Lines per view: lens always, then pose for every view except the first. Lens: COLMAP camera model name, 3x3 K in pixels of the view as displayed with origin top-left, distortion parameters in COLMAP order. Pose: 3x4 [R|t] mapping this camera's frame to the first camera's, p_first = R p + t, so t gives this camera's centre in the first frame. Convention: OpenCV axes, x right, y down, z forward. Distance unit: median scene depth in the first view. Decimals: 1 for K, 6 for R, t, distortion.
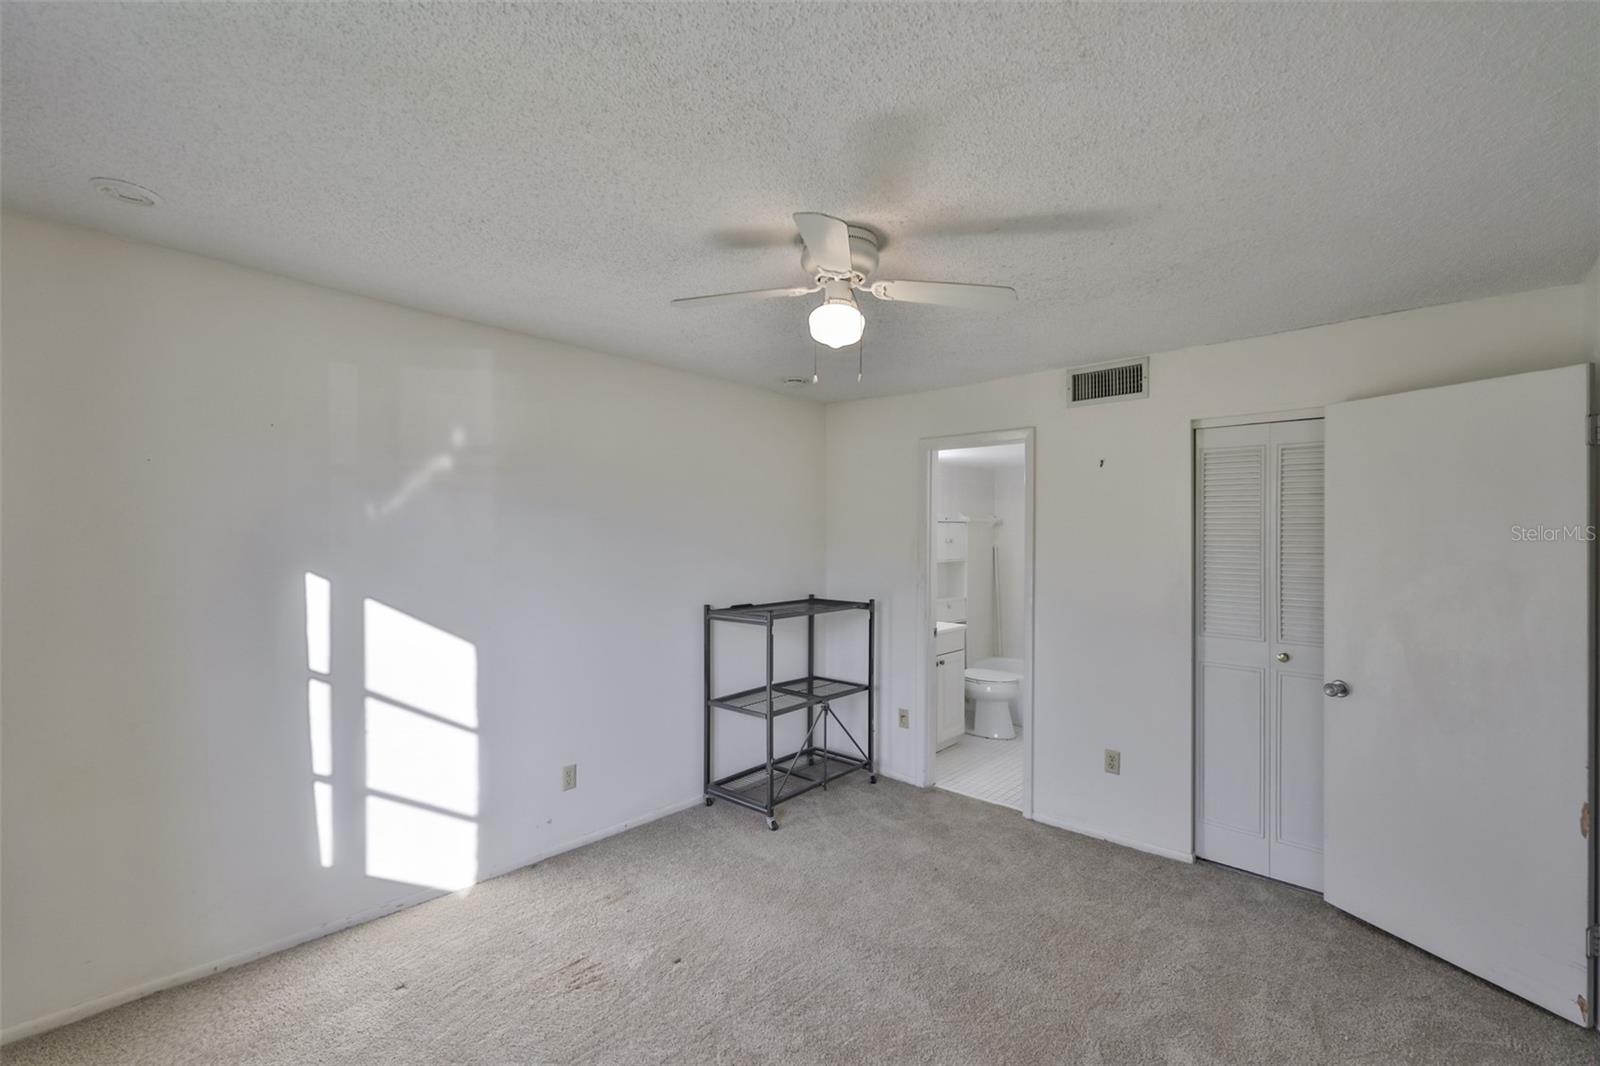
lens RADIAL K [[678.1, 0, 791.1], [0, 678.1, 541.5], [0, 0, 1]] dist [-0.002575, -0.000434]
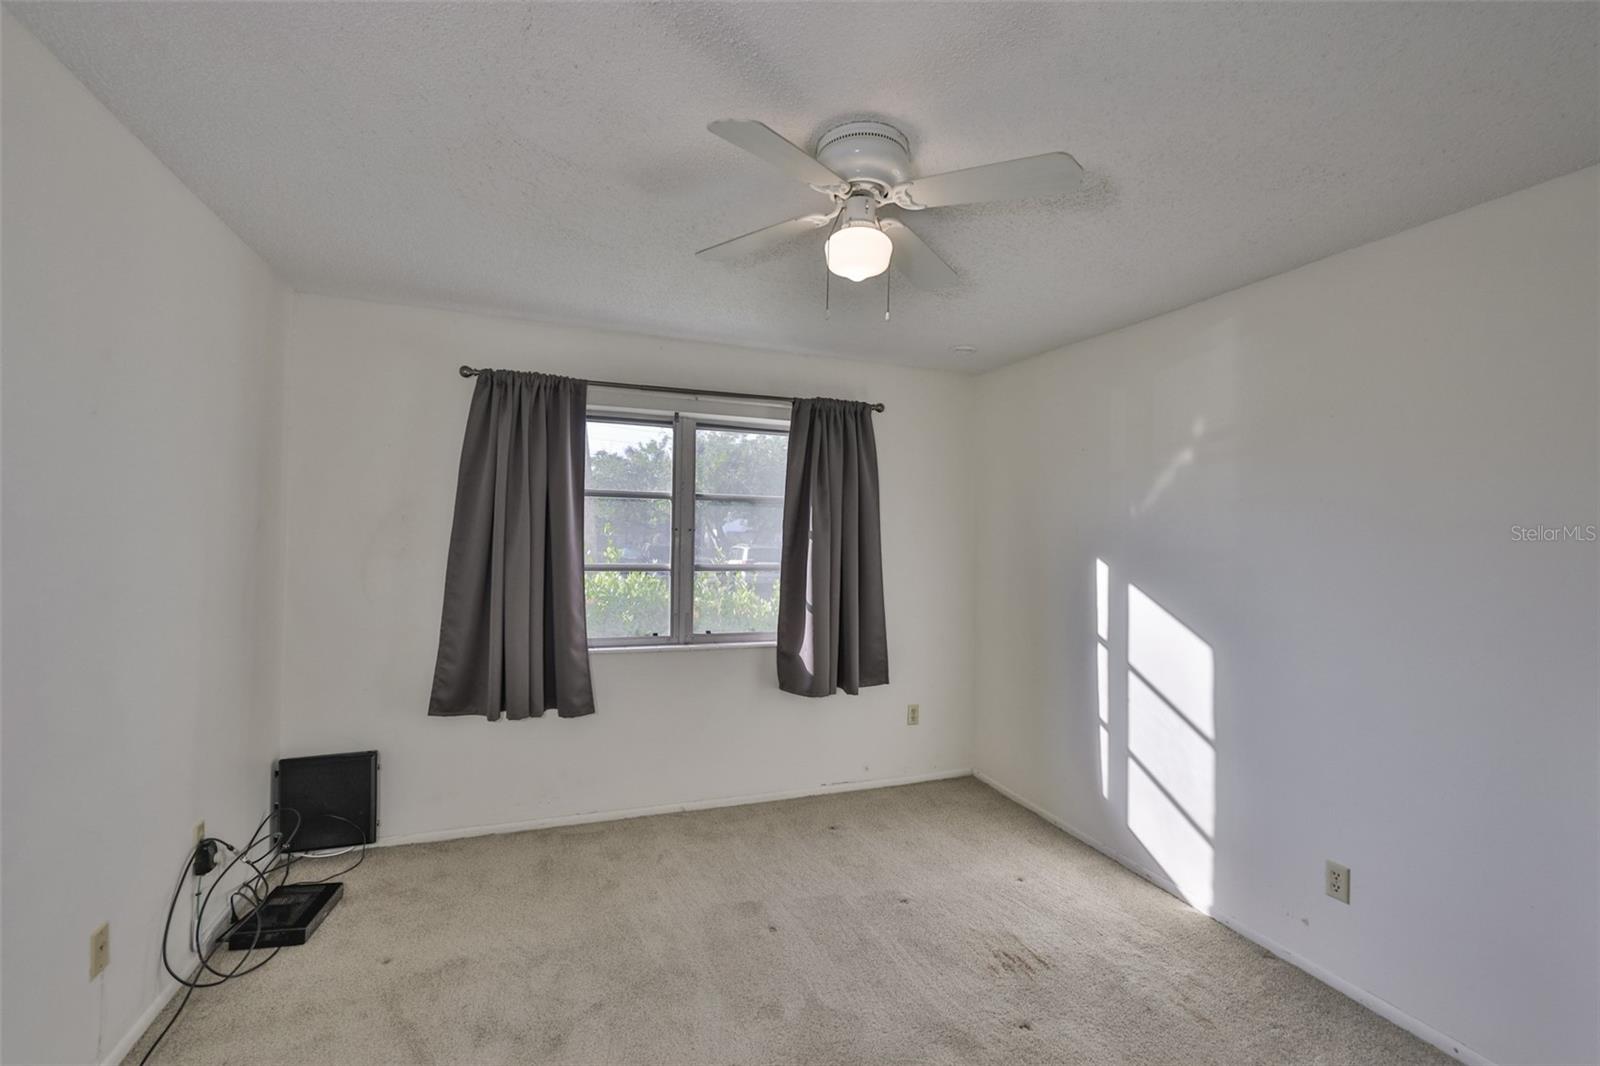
lens RADIAL K [[678.0, 0, 789.5], [0, 678.0, 526.4], [0, 0, 1]] dist [-0.002220, -0.000018]
pose [[-0.454629, -0.027672, -0.890251, 0.647088], [-0.025089, 0.999519, -0.018257, 0.019396], [0.890327, 0.014035, -0.455104, 0.971267]]
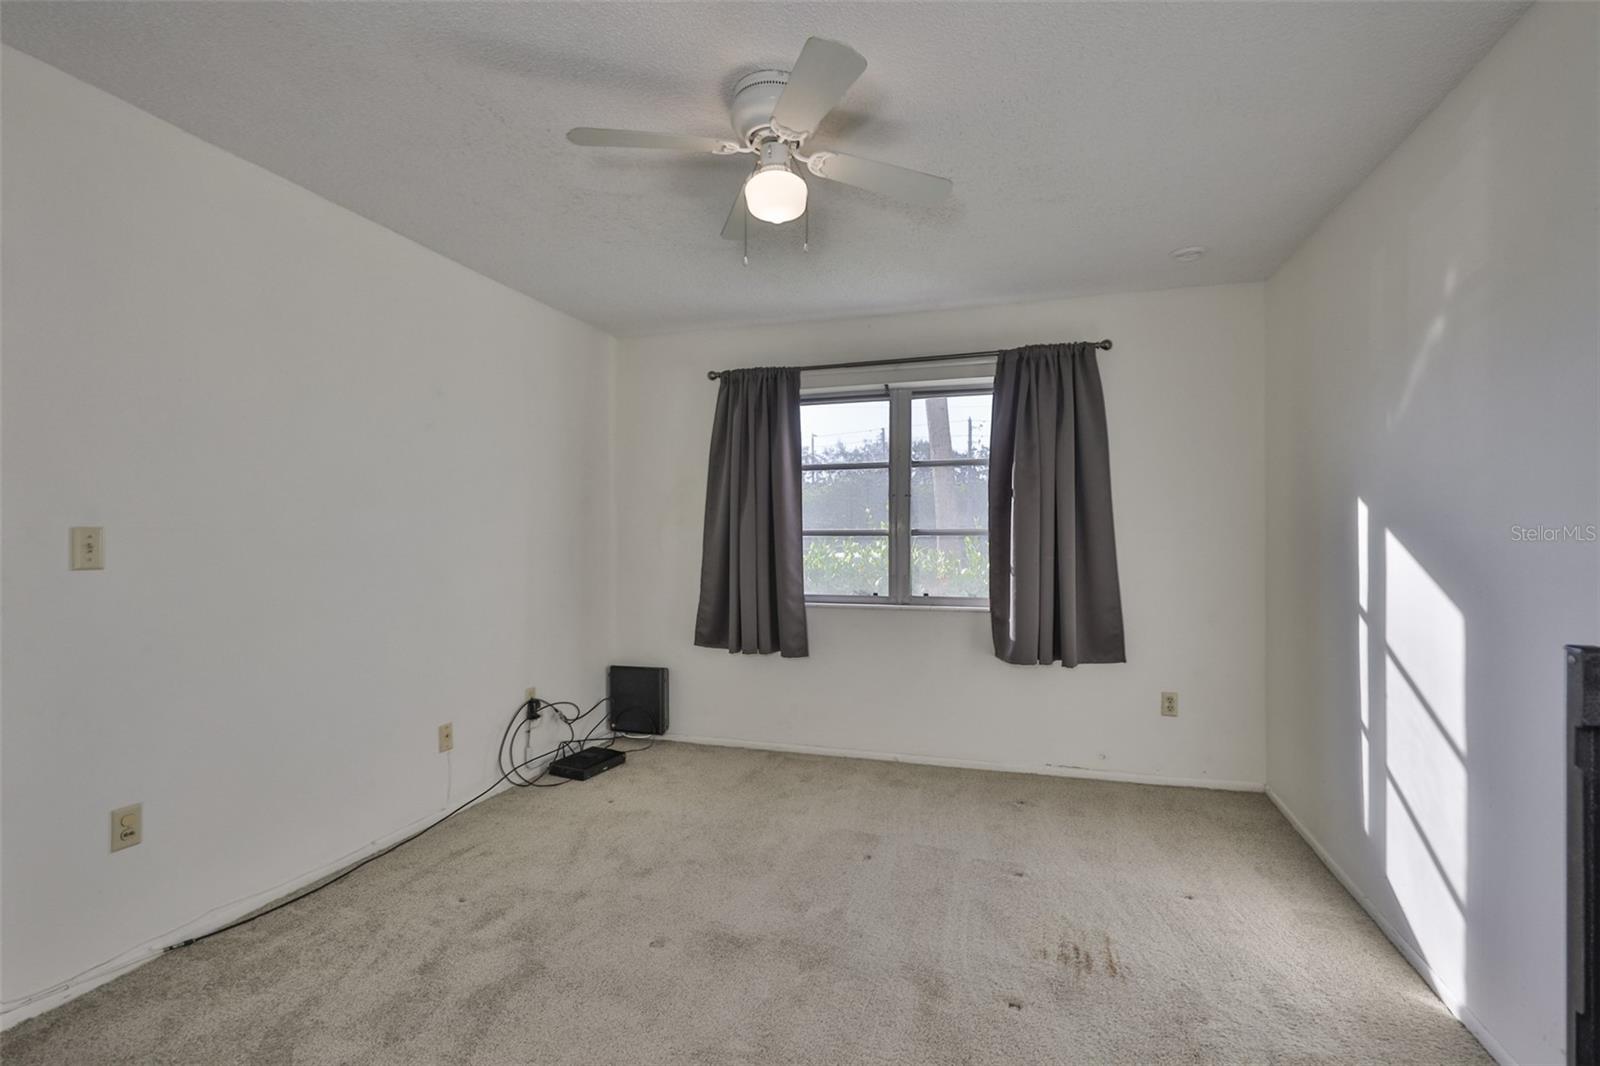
lens RADIAL K [[686.5, 0, 828.7], [0, 686.5, 540.1], [0, 0, 1]] dist [0.003219, 0.000505]
pose [[-0.891303, -0.000959, -0.453406, 0.323092], [-0.004555, 0.999966, 0.006838, 0.089743], [0.453385, 0.008160, -0.891278, 1.377080]]
